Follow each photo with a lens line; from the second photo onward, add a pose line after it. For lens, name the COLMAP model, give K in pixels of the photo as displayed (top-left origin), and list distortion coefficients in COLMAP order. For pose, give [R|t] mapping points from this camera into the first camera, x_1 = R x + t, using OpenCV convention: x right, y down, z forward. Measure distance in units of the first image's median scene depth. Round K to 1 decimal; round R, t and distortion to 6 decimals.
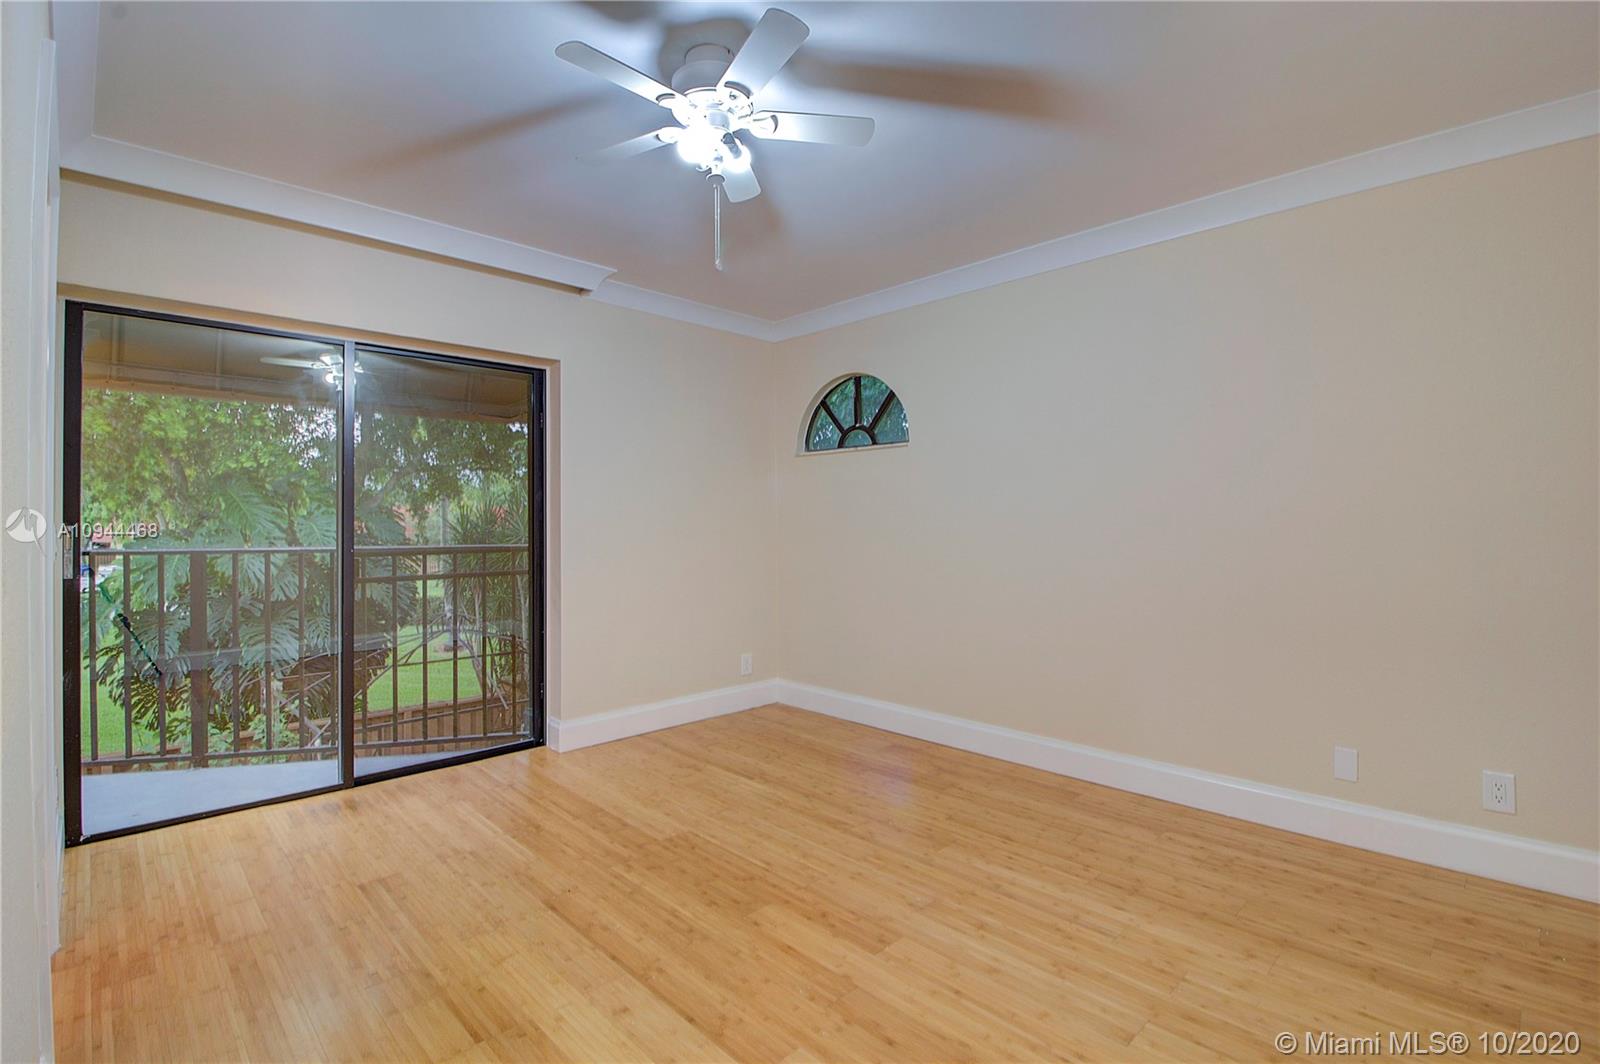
lens RADIAL K [[736.9, 0, 806.4], [0, 736.9, 525.3], [0, 0, 1]] dist [-0.014254, -0.000583]
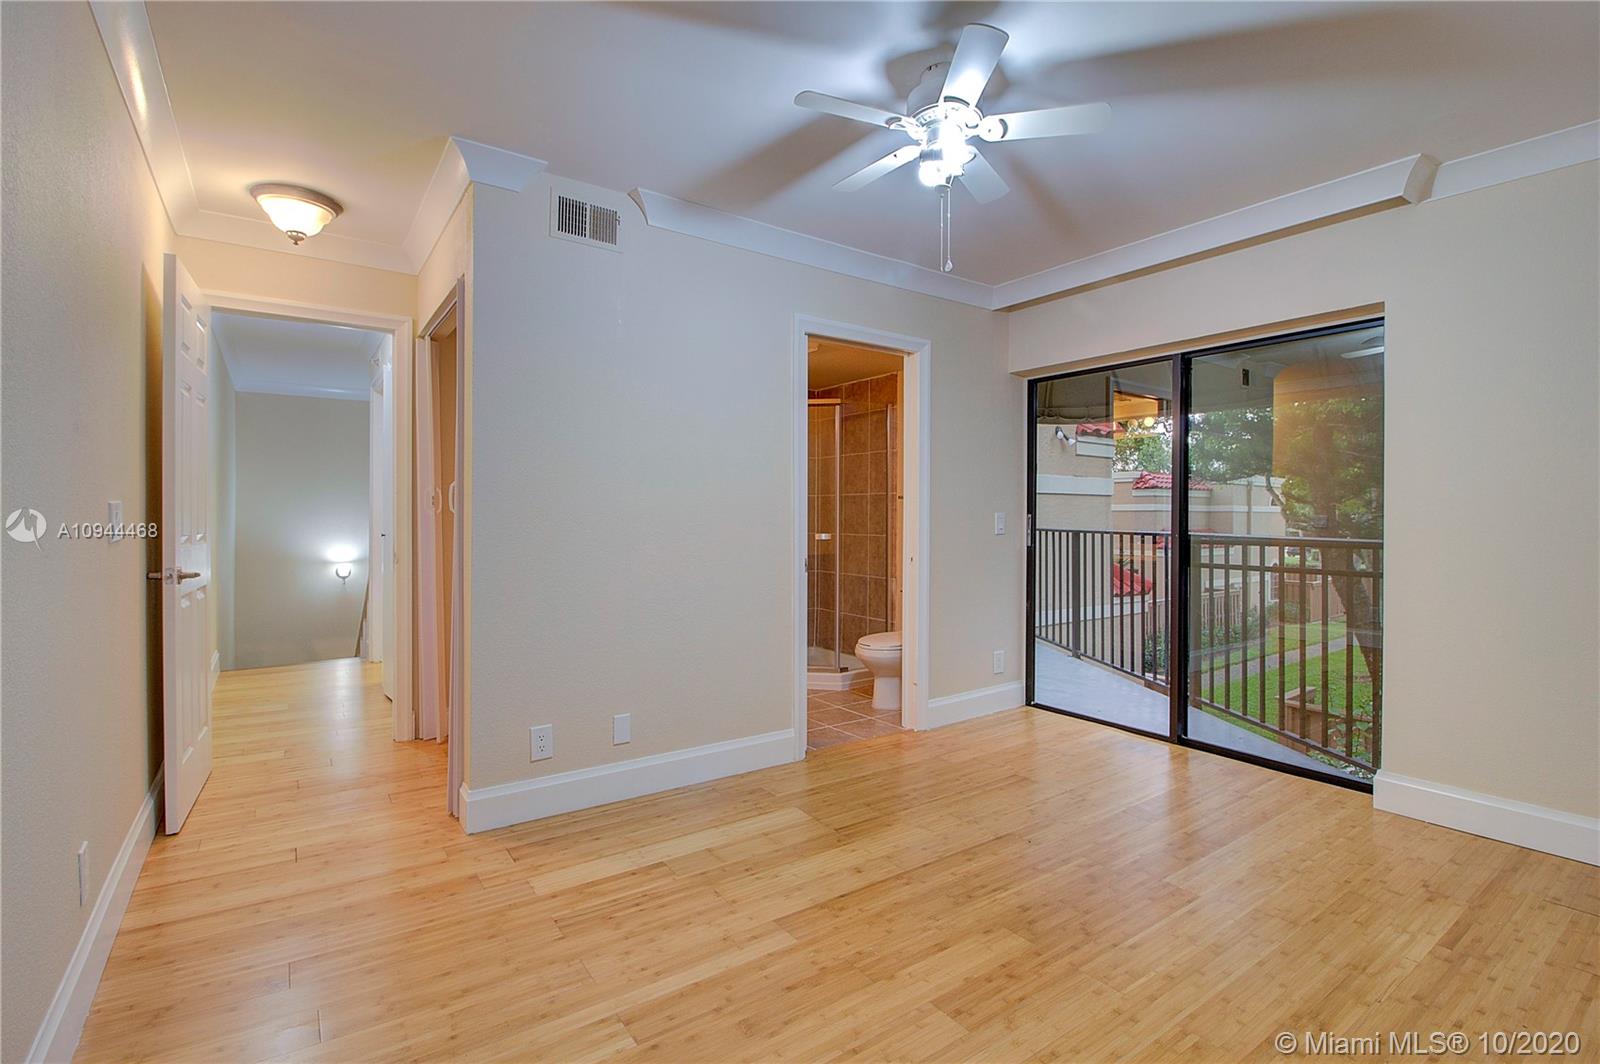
lens RADIAL K [[736.9, 0, 804.8], [0, 736.9, 519.8], [0, 0, 1]] dist [-0.014254, -0.000583]
pose [[-0.162447, 0.008721, -0.986679, 0.779461], [-0.003336, 0.999950, 0.009387, -0.001267], [0.986712, 0.004817, -0.162410, 0.788413]]
